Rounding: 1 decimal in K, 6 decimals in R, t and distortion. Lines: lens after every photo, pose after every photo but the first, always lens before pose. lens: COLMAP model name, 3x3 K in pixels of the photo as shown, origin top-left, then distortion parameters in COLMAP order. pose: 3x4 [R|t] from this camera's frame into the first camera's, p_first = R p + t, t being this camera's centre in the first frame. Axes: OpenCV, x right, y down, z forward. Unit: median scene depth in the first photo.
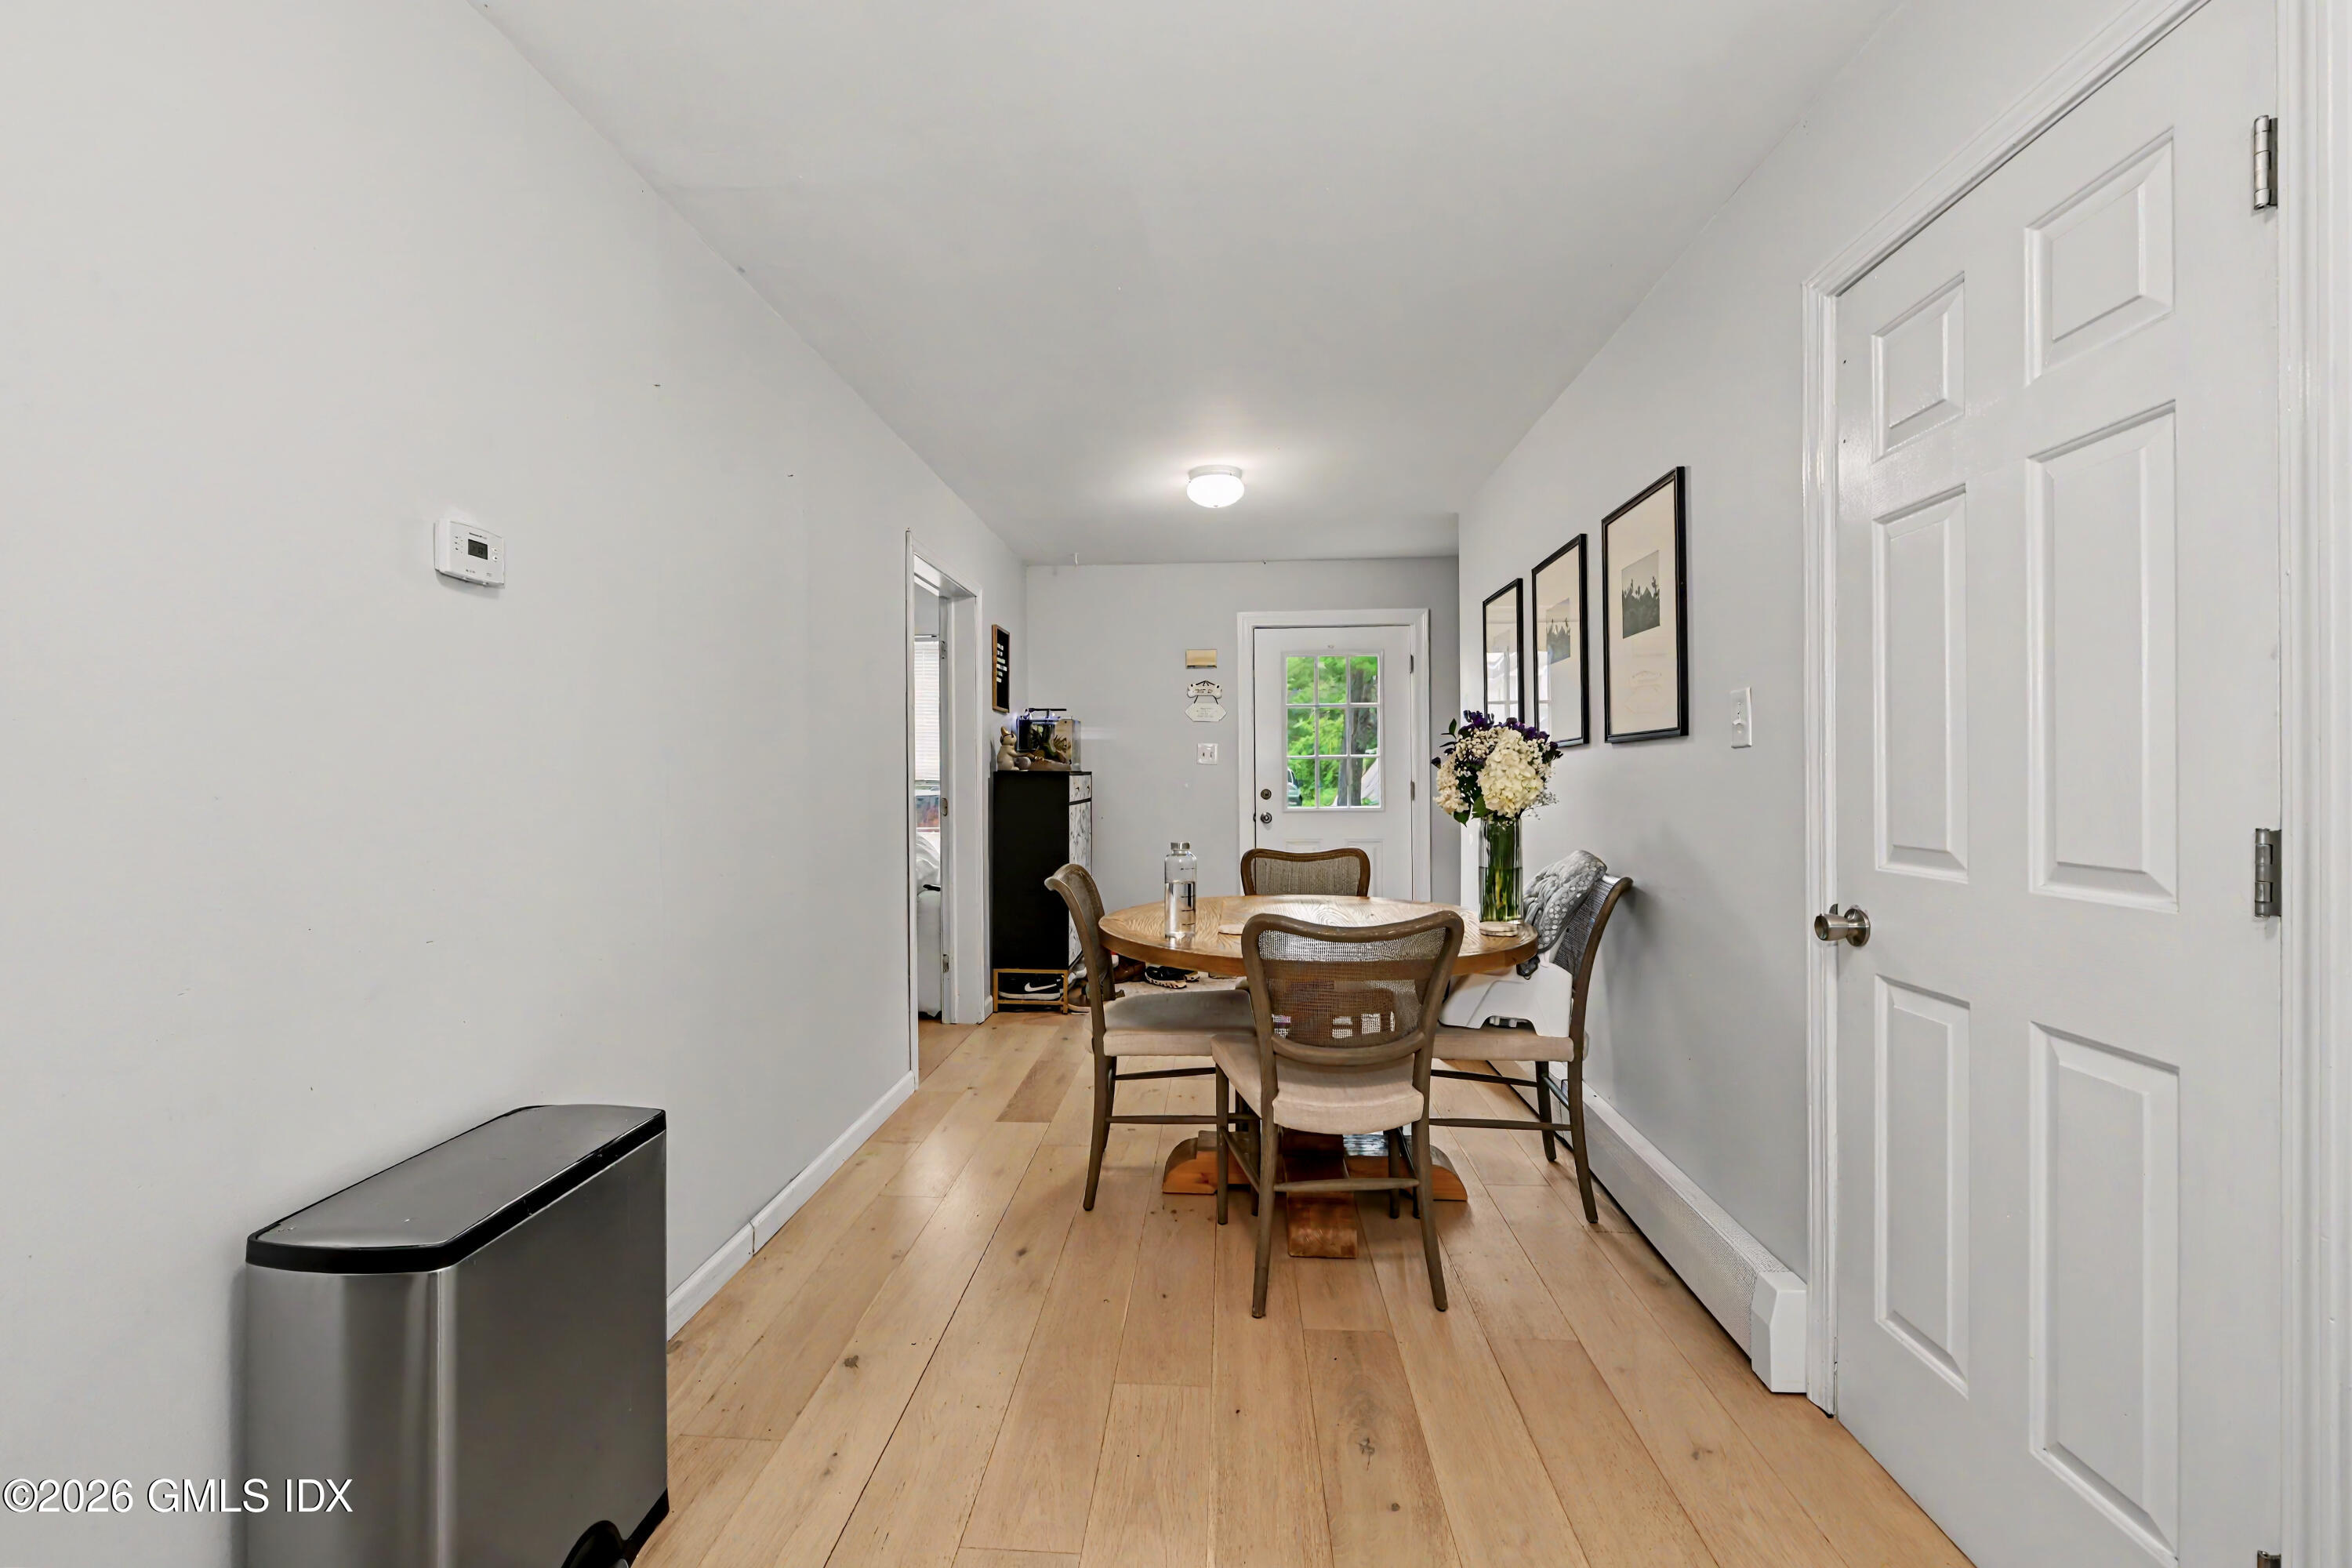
lens RADIAL K [[980.1, 0, 1151.1], [0, 980.1, 769.9], [0, 0, 1]] dist [-0.000385, -0.000162]
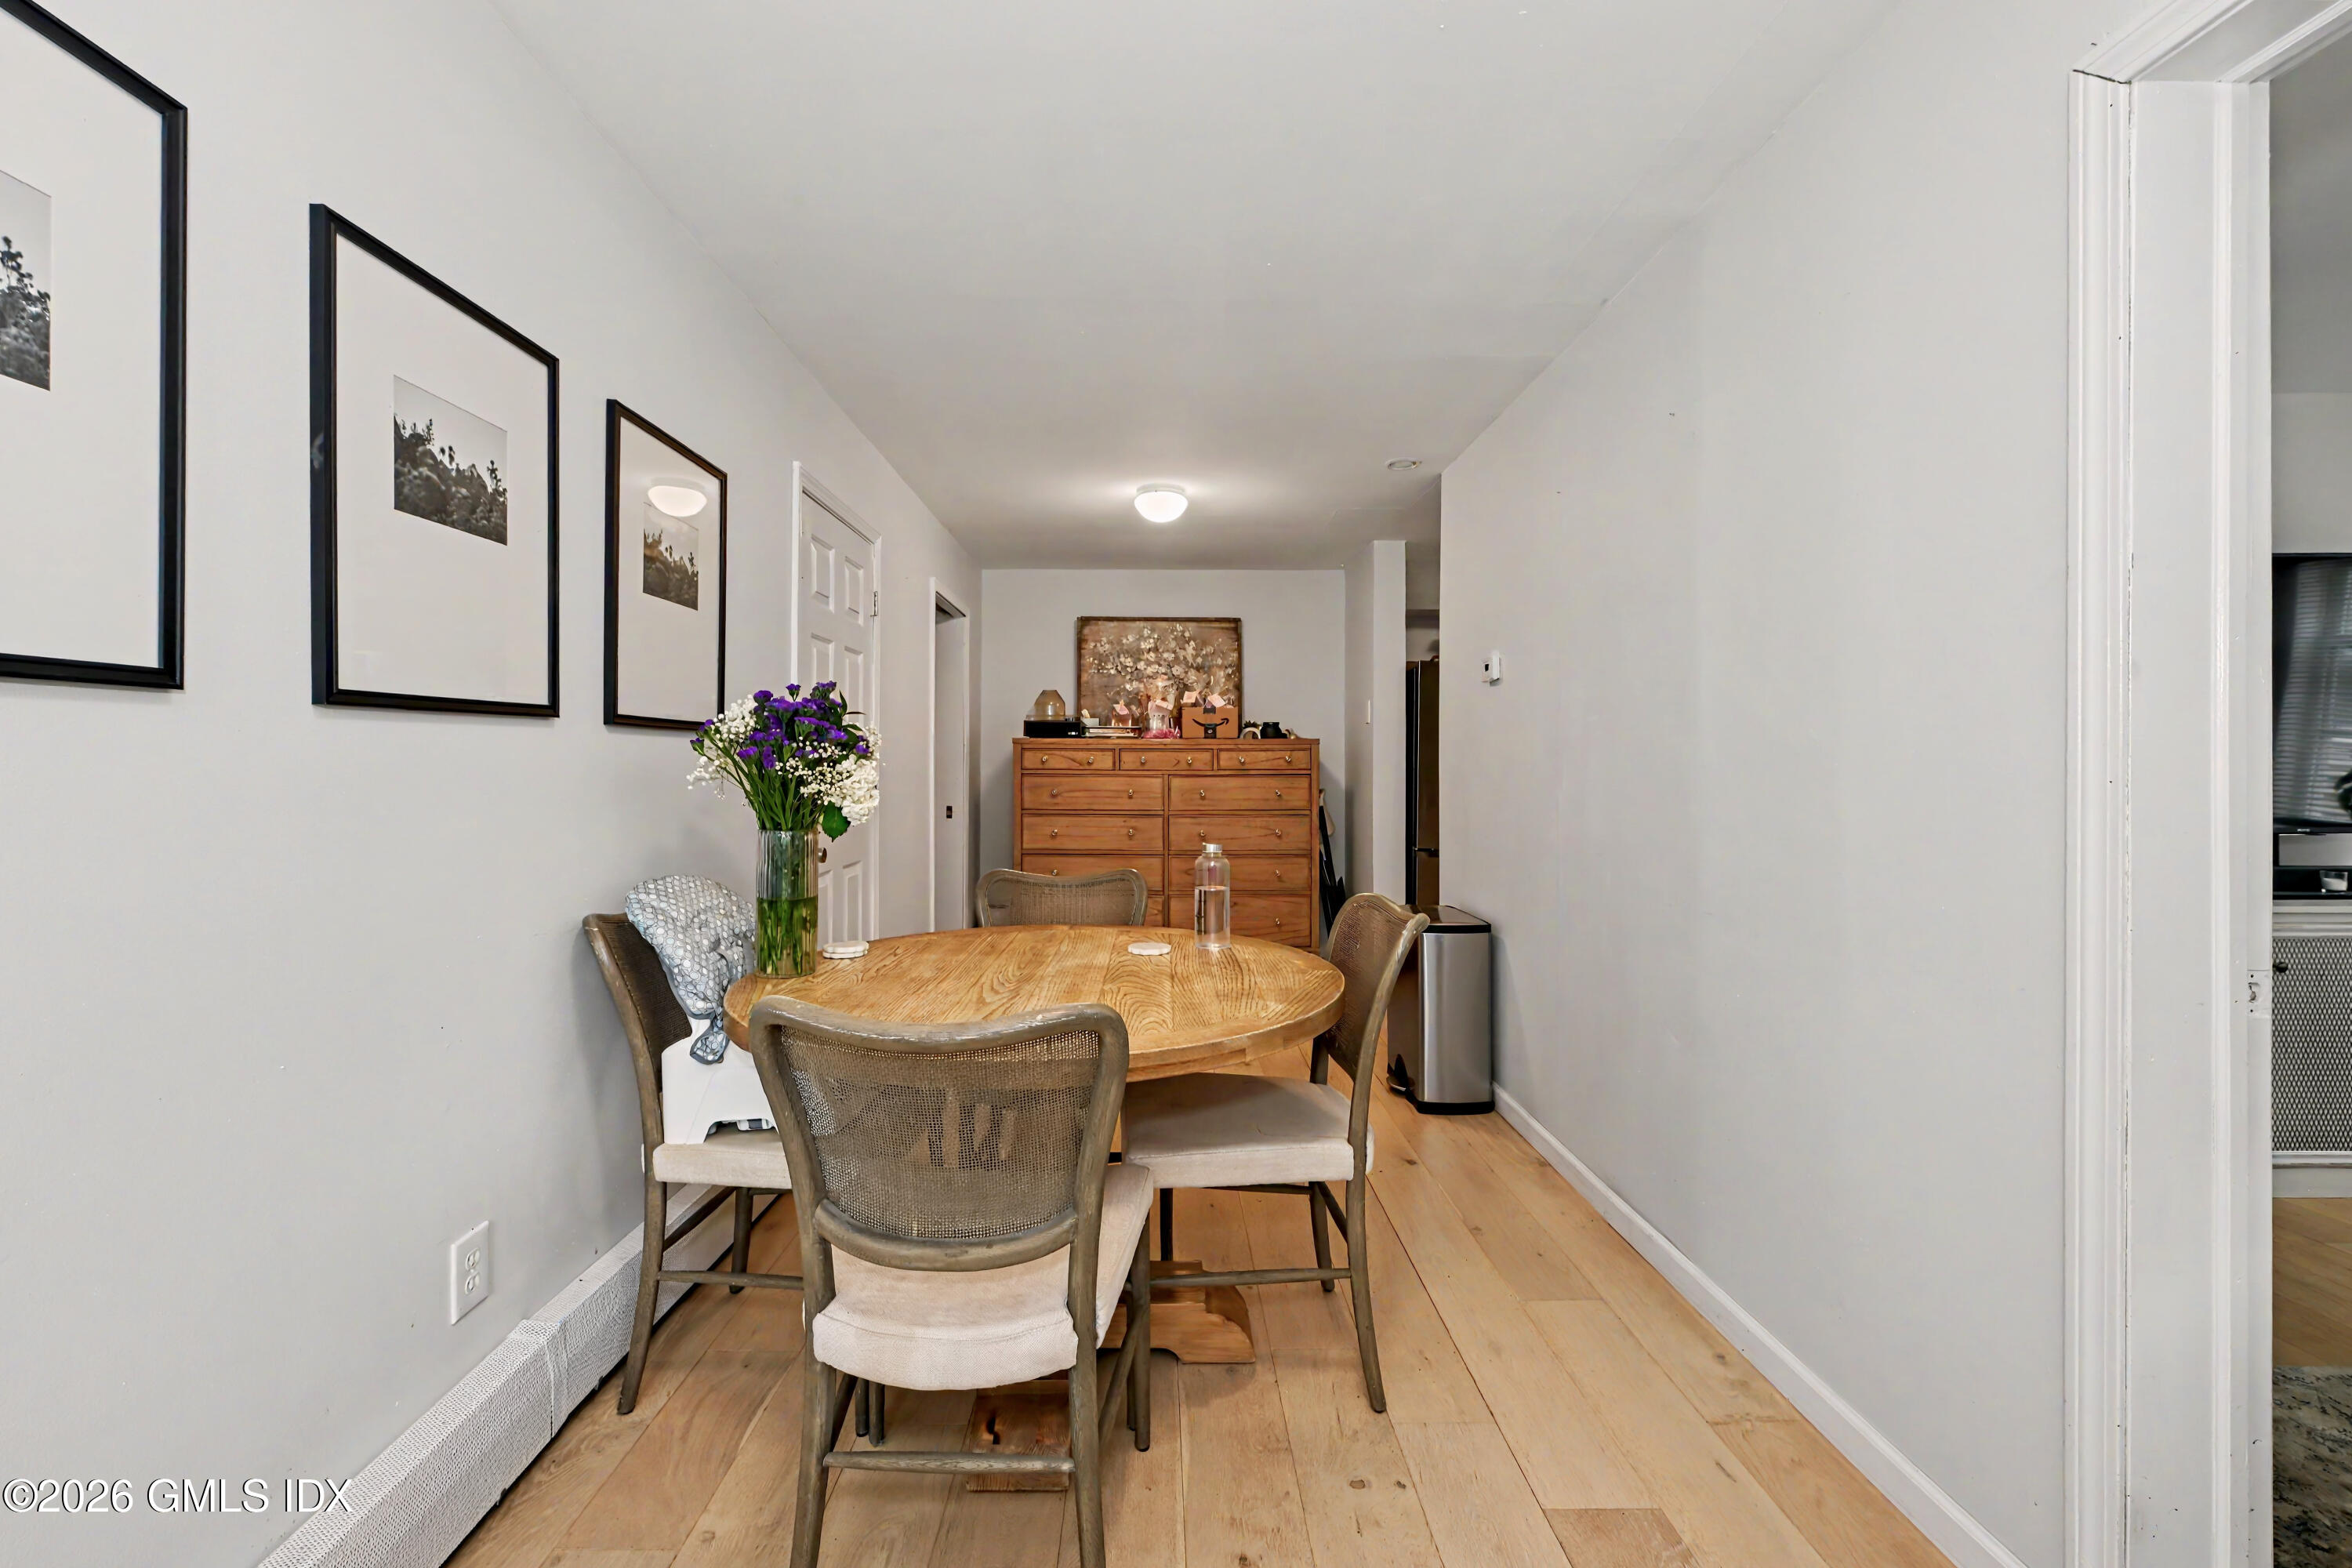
lens RADIAL K [[980.1, 0, 1151.1], [0, 980.1, 769.9], [0, 0, 1]] dist [-0.000385, -0.000162]
pose [[-0.996840, 0.004468, -0.079310, 0.144444], [0.004265, 0.999987, 0.002727, 0.004782], [0.079321, 0.002380, -0.996846, 1.767498]]
